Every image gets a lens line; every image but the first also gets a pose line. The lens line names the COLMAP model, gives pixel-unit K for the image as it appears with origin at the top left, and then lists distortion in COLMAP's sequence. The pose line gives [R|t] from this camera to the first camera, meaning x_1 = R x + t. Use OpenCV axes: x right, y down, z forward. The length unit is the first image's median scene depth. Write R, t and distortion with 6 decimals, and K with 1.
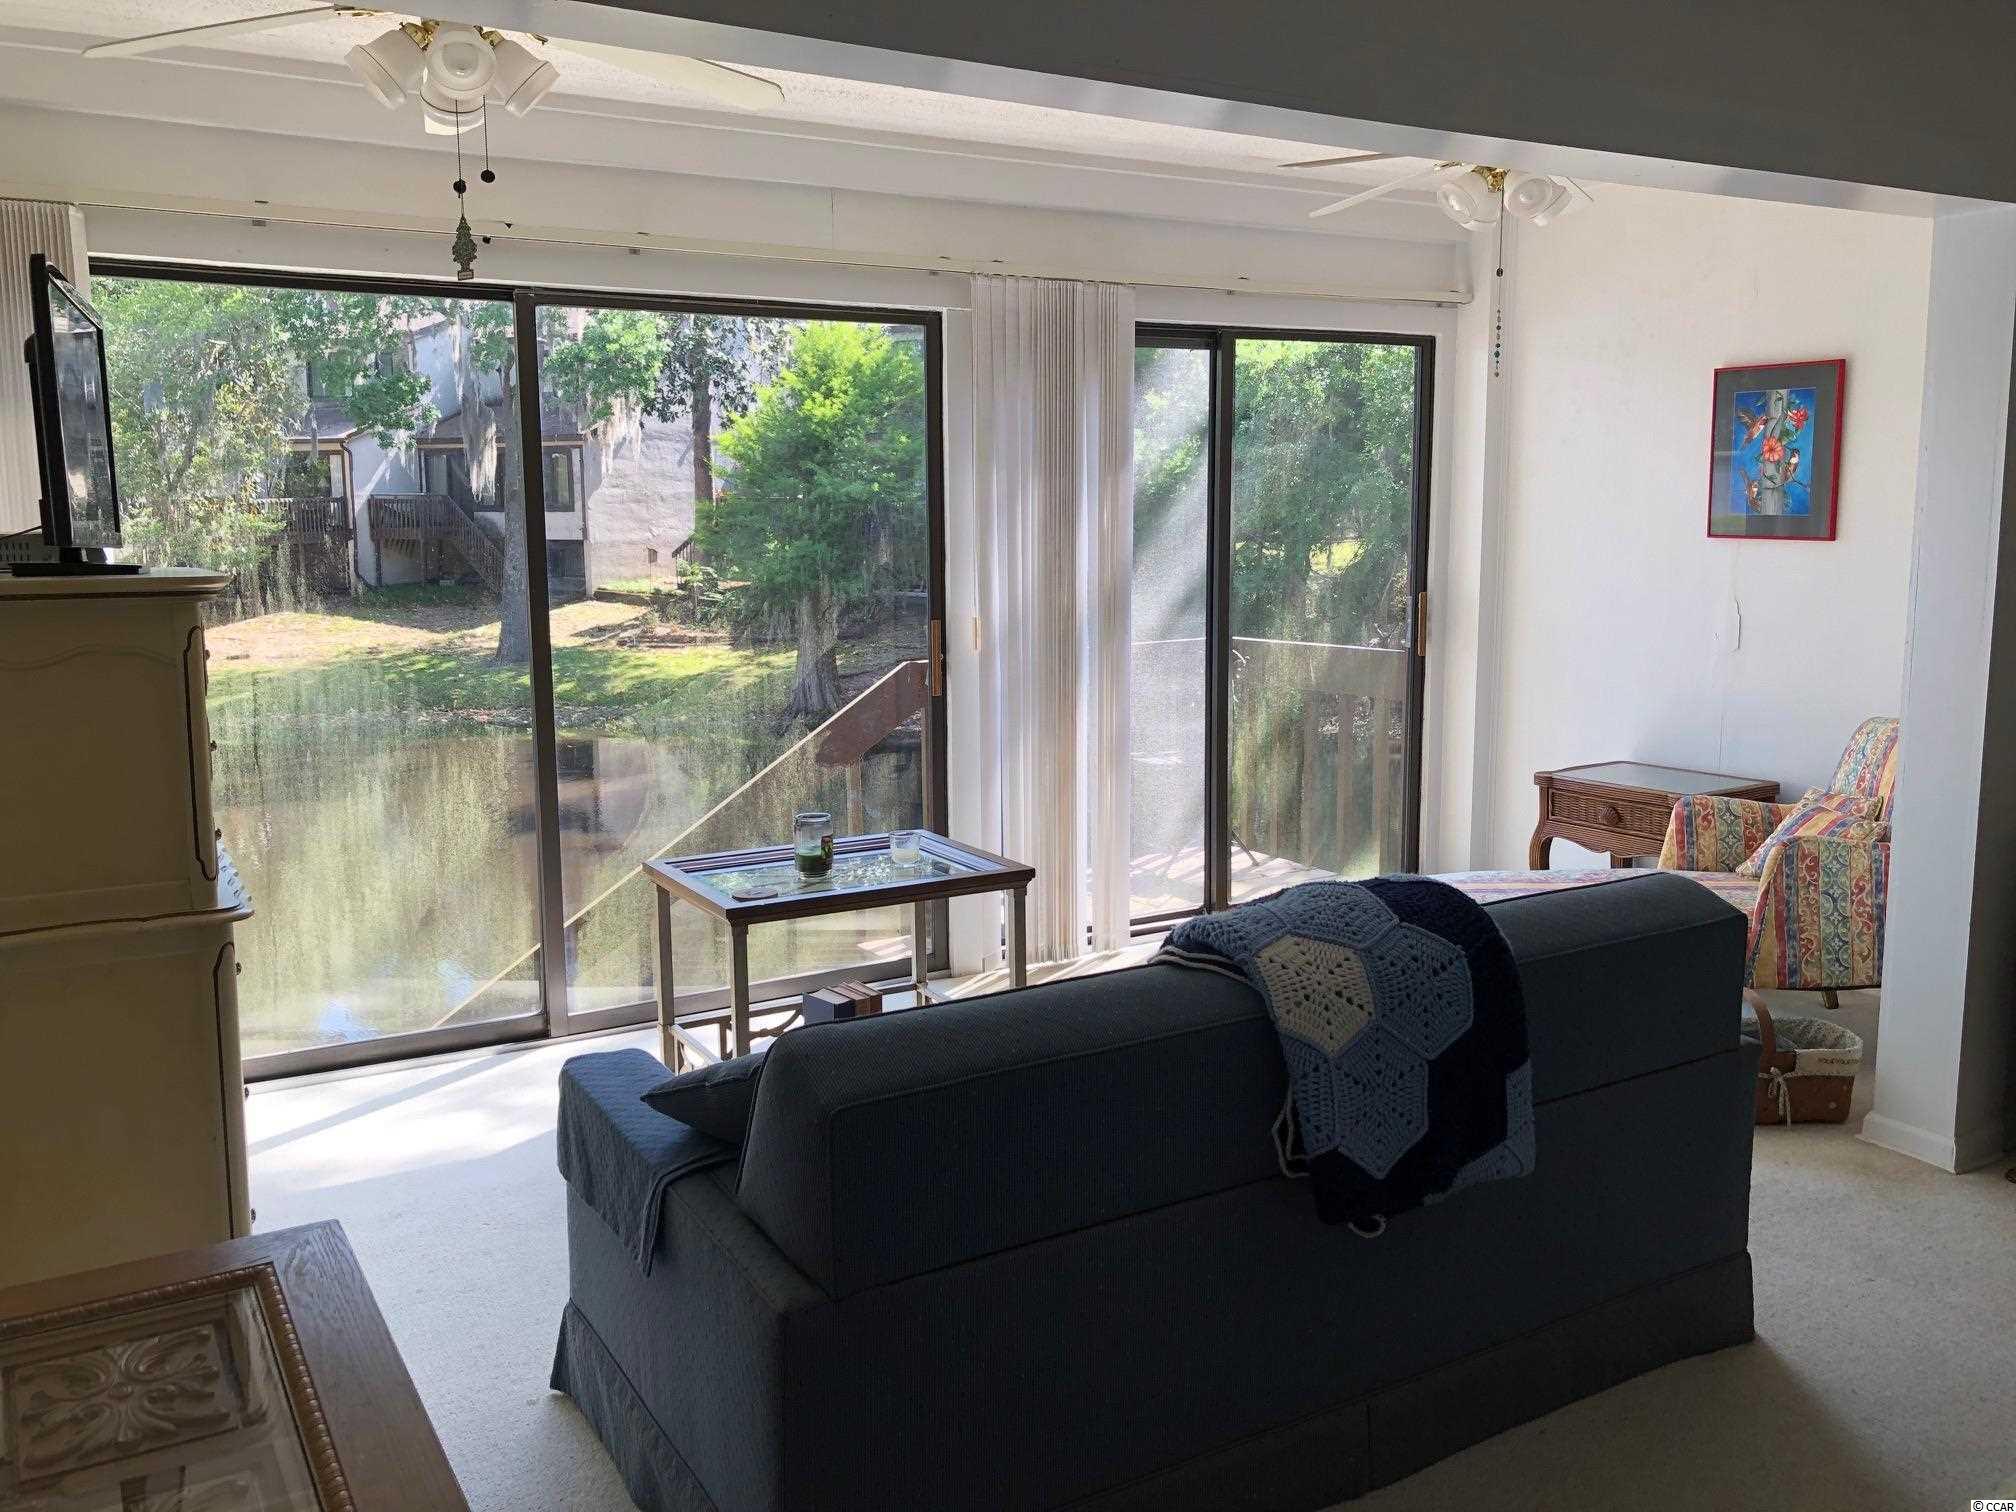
lens RADIAL K [[1664.5, 0, 1002.8], [0, 1664.5, 732.3], [0, 0, 1]] dist [0.032112, -0.036893]
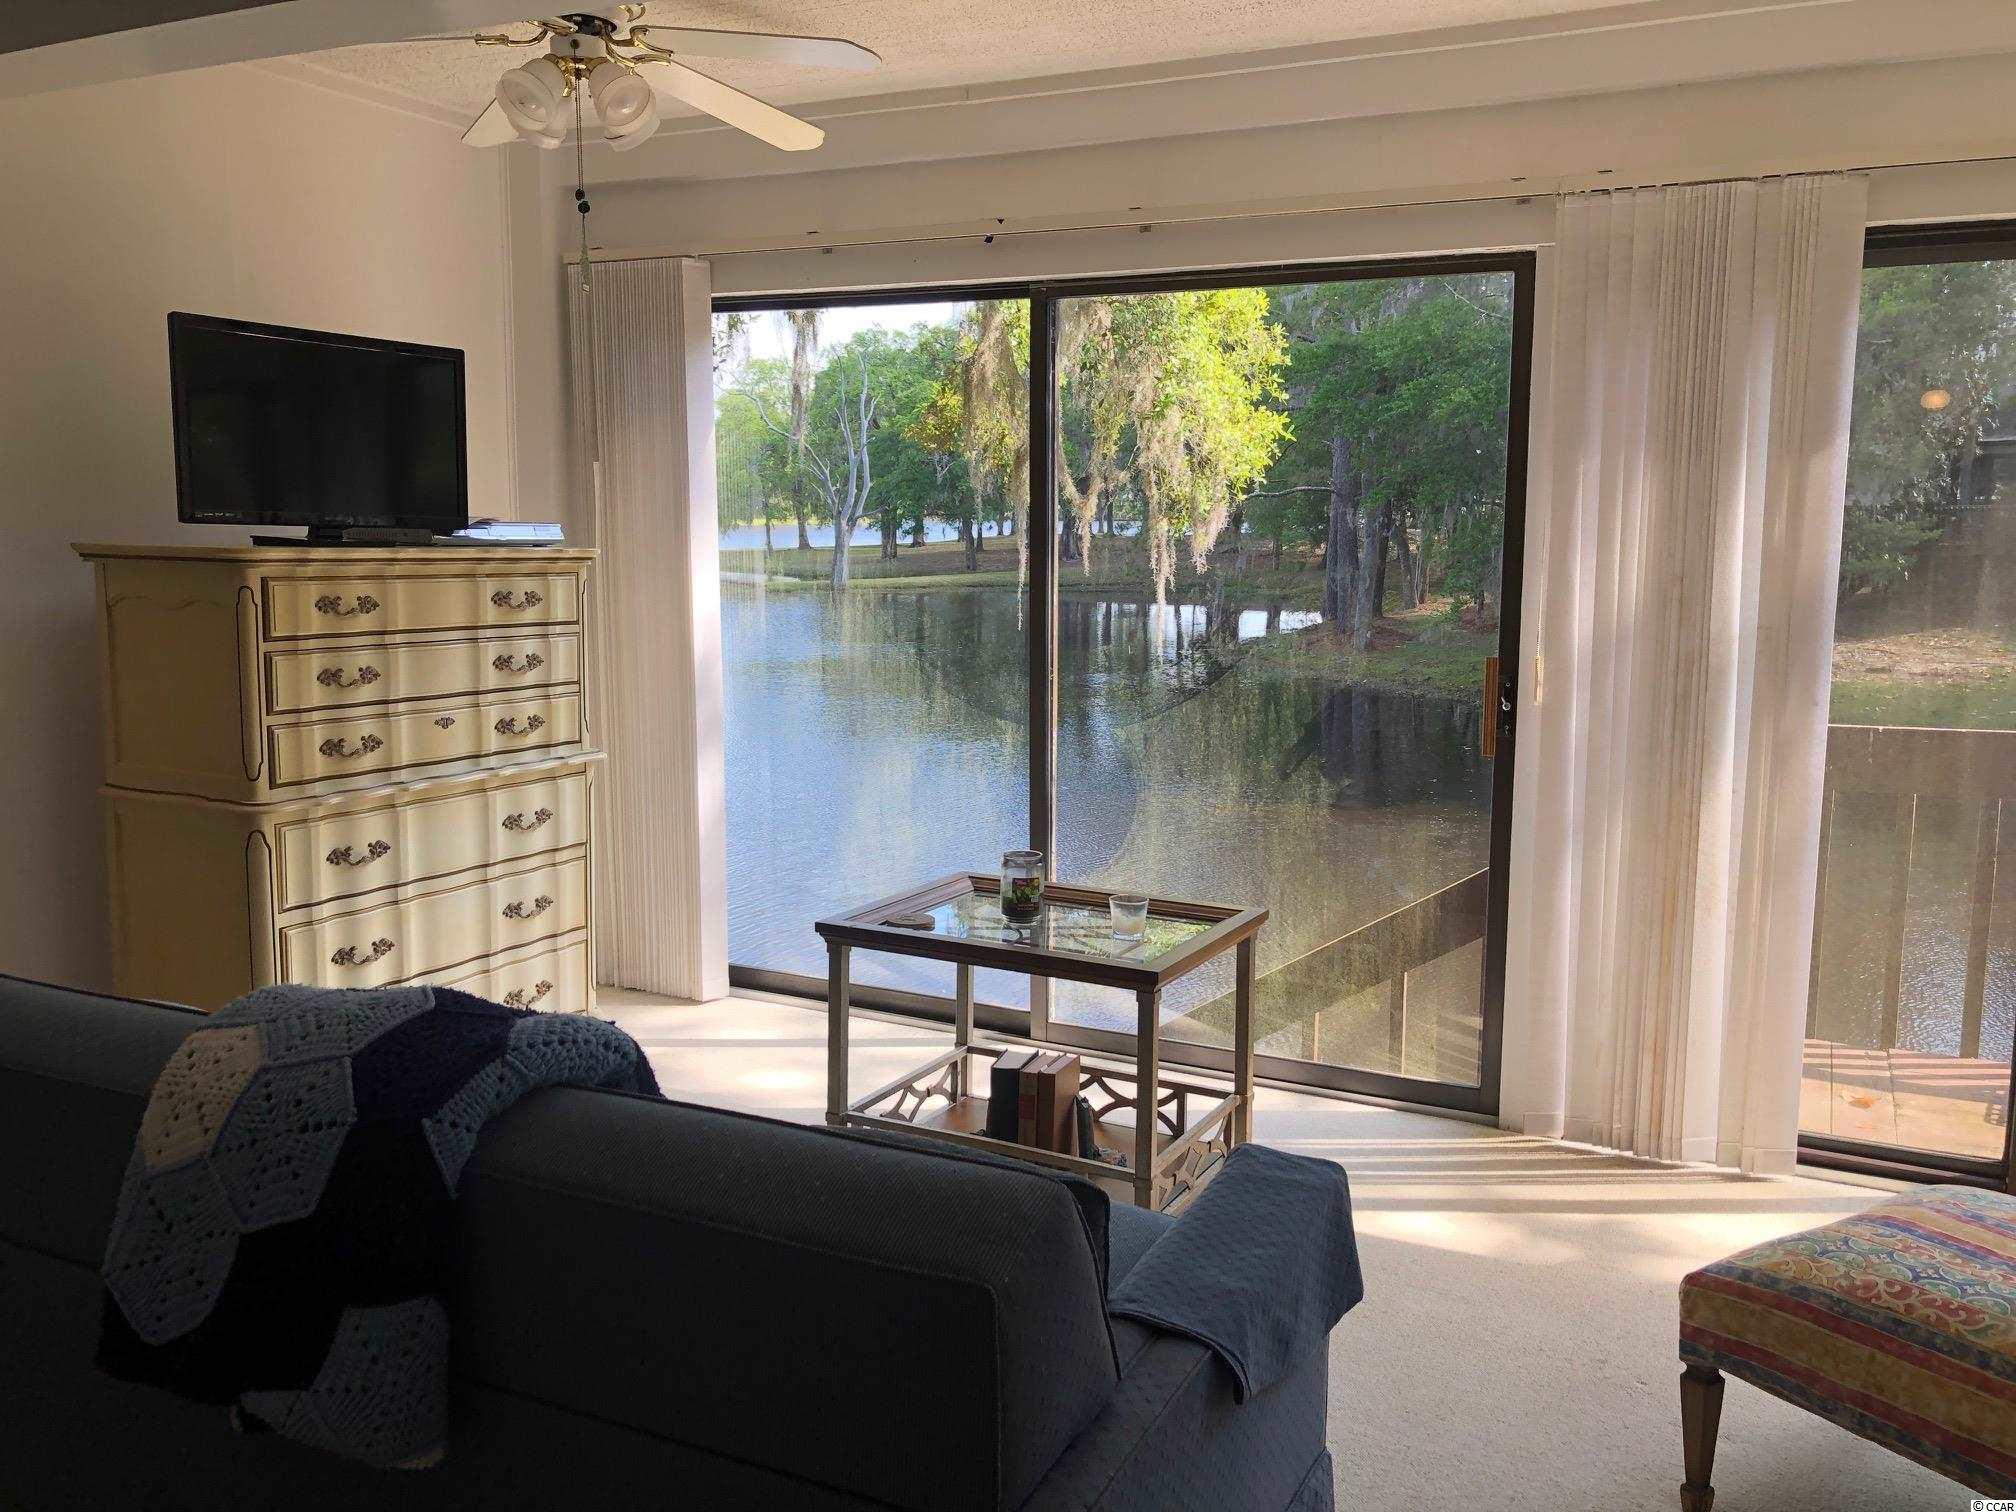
lens RADIAL K [[1664.5, 0, 1000.8], [0, 1664.5, 744.9], [0, 0, 1]] dist [0.032112, -0.036893]
pose [[0.546778, 0.129407, -0.827217, 0.474218], [-0.125830, 0.989463, 0.071616, -0.054077], [0.827769, 0.064930, 0.557300, 0.386369]]
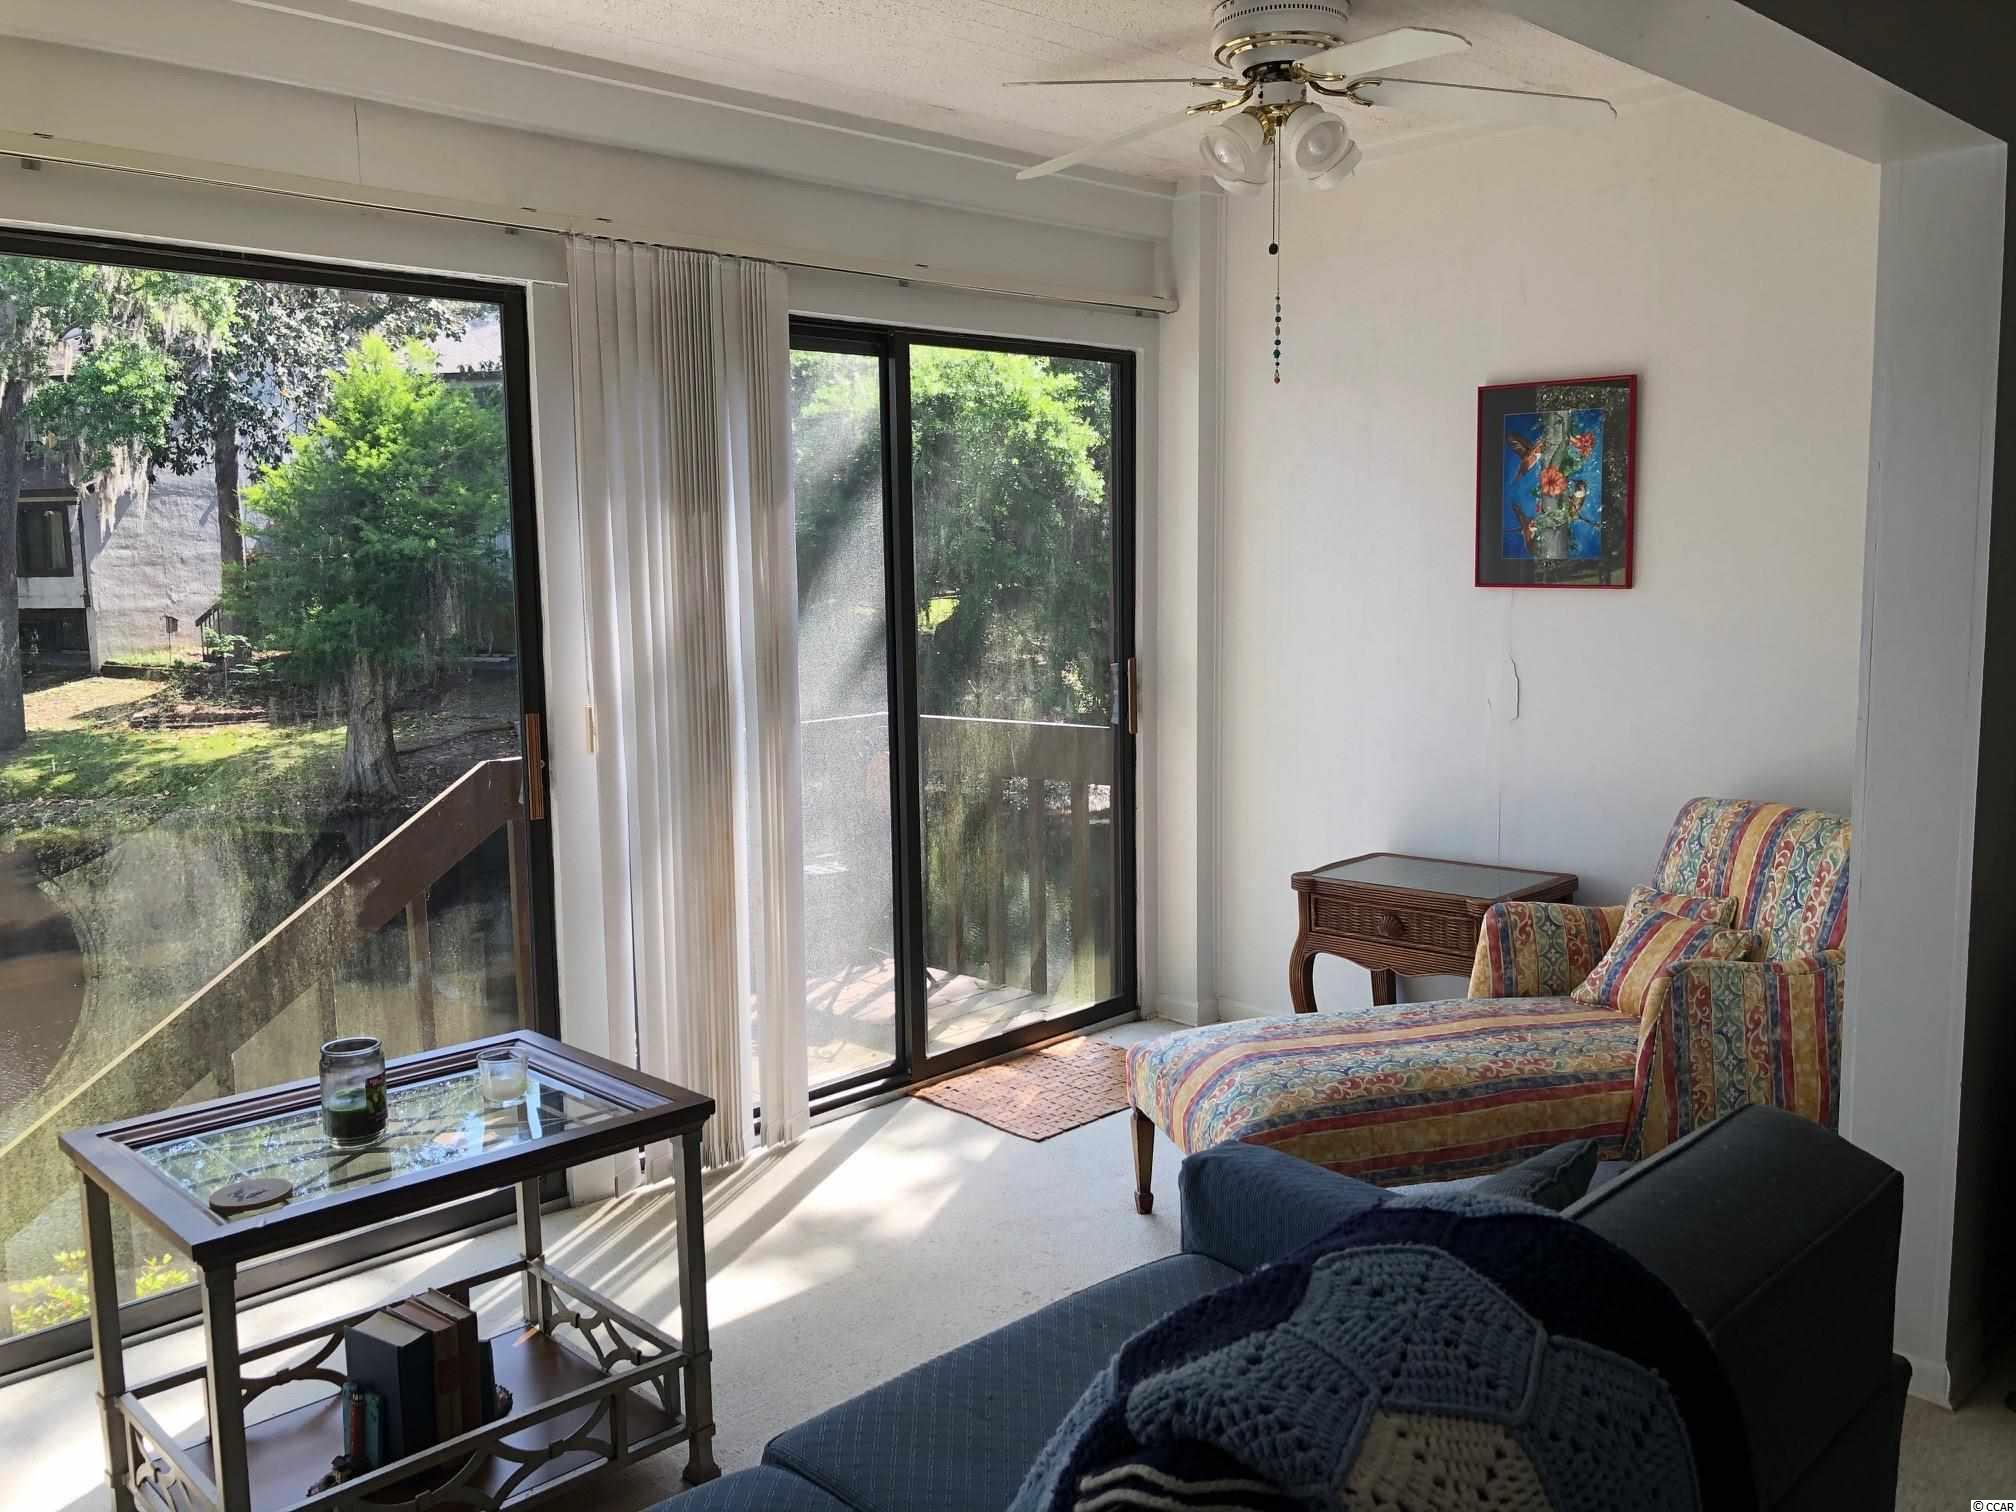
lens RADIAL K [[1664.5, 0, 993.6], [0, 1664.5, 744.6], [0, 0, 1]] dist [0.032112, -0.036893]
pose [[0.969808, -0.036023, 0.241193, -0.021152], [0.042601, 0.998847, -0.022114, -0.029932], [-0.240118, 0.031722, 0.970225, 0.254290]]
